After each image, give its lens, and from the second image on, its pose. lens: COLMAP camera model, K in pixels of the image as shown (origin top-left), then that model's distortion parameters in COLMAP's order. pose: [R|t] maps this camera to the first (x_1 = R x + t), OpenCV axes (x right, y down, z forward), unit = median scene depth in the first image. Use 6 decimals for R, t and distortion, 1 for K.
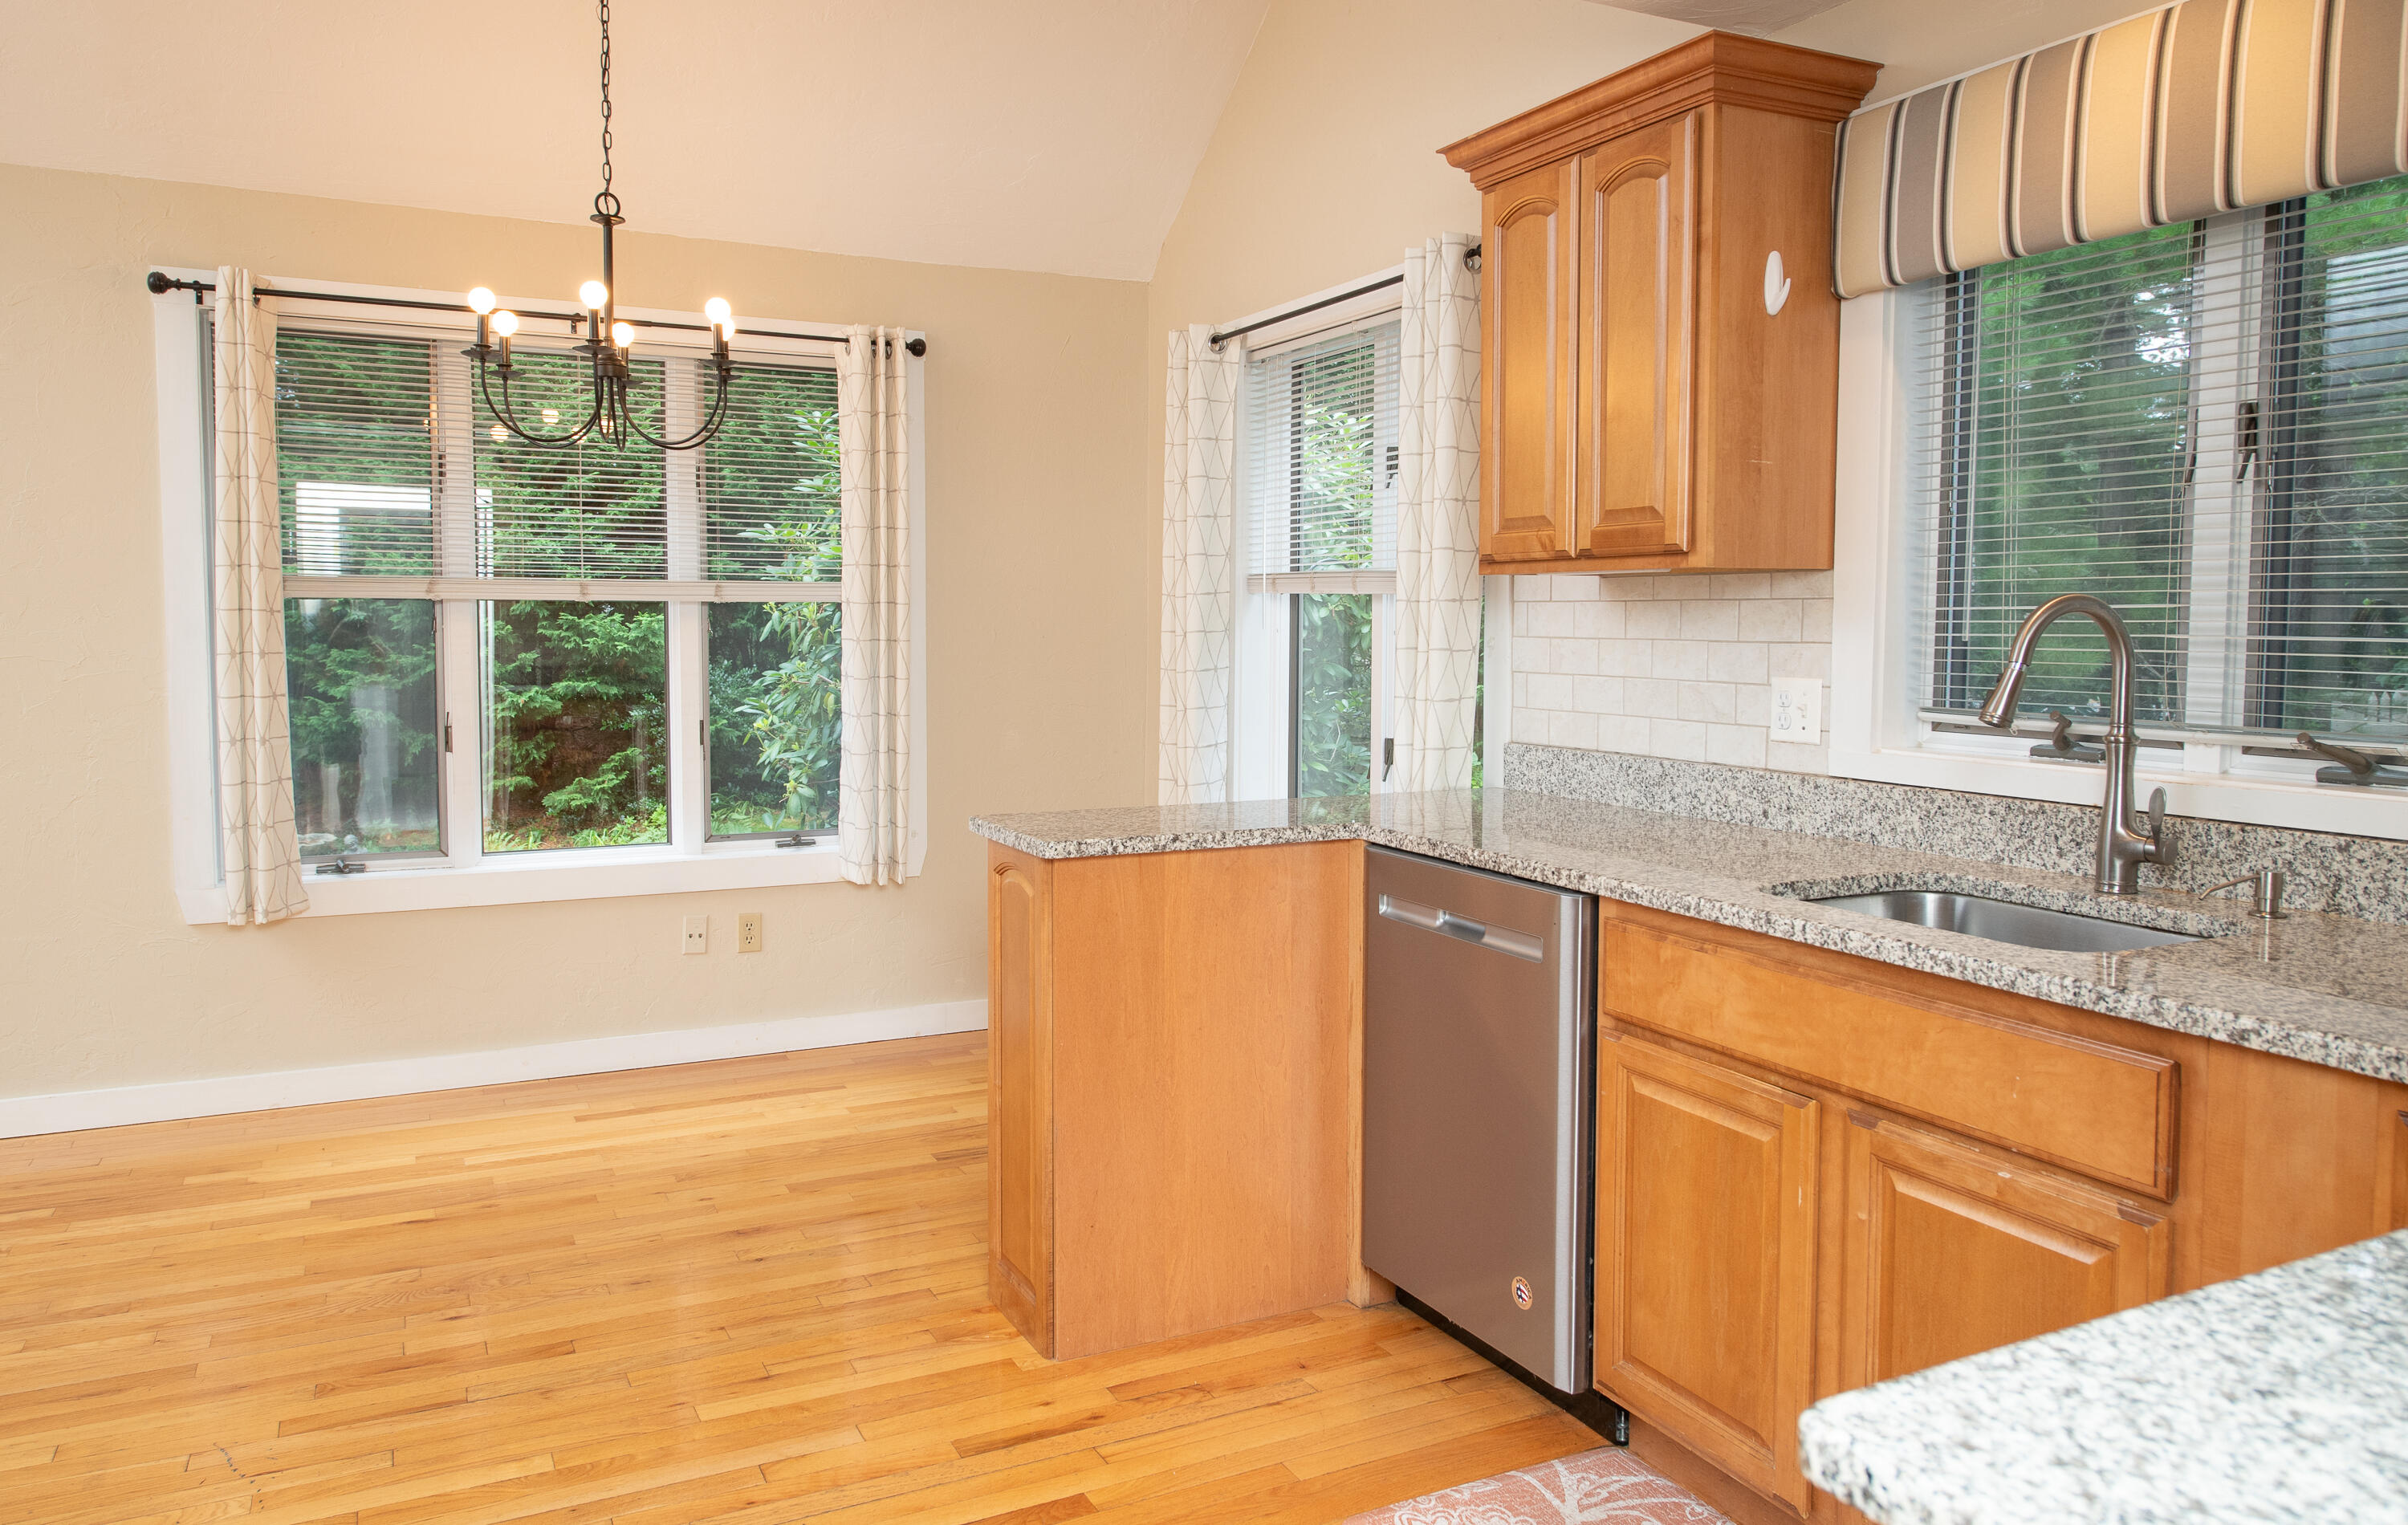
lens RADIAL K [[1713.9, 0, 1273.6], [0, 1713.9, 734.1], [0, 0, 1]] dist [0.009405, -0.000228]
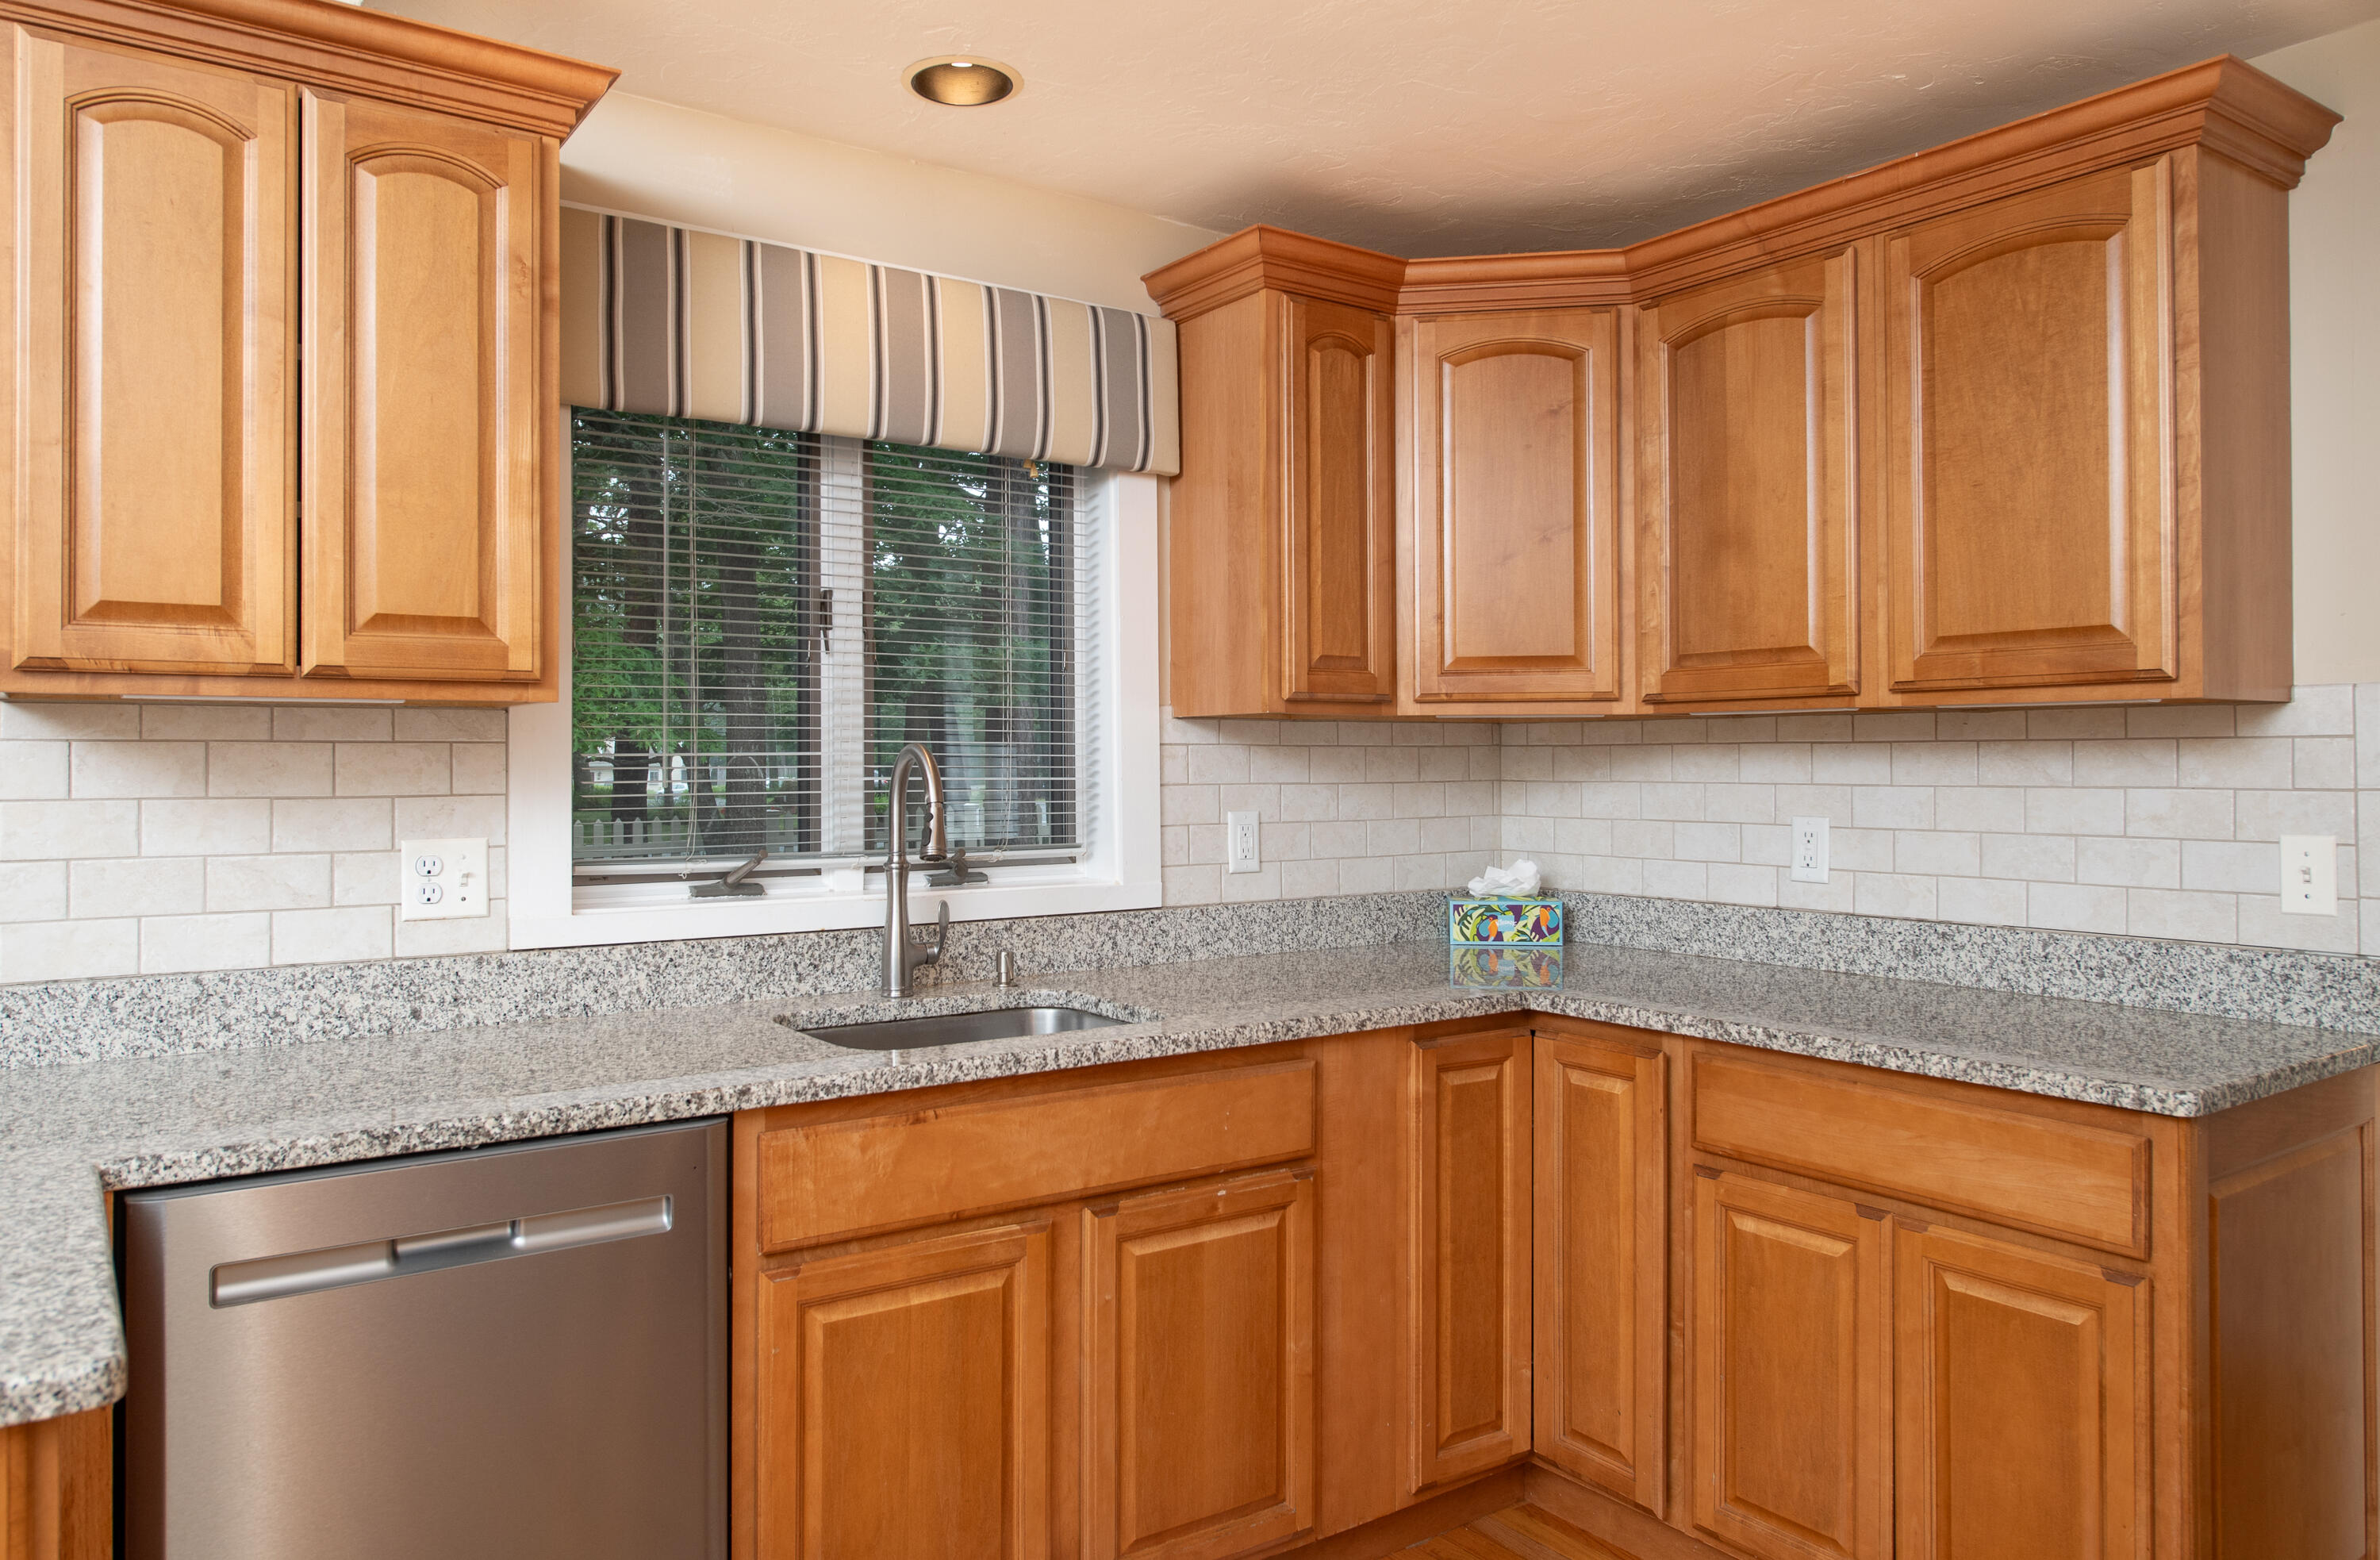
lens RADIAL K [[1598.4, 0, 1131.0], [0, 1598.4, 741.5], [0, 0, 1]] dist [-0.002036, 0.002248]
pose [[-0.120169, 0.009826, 0.992705, -0.527883], [0.070582, 0.997505, -0.001329, -0.059218], [-0.990241, 0.069907, -0.120562, 0.821647]]
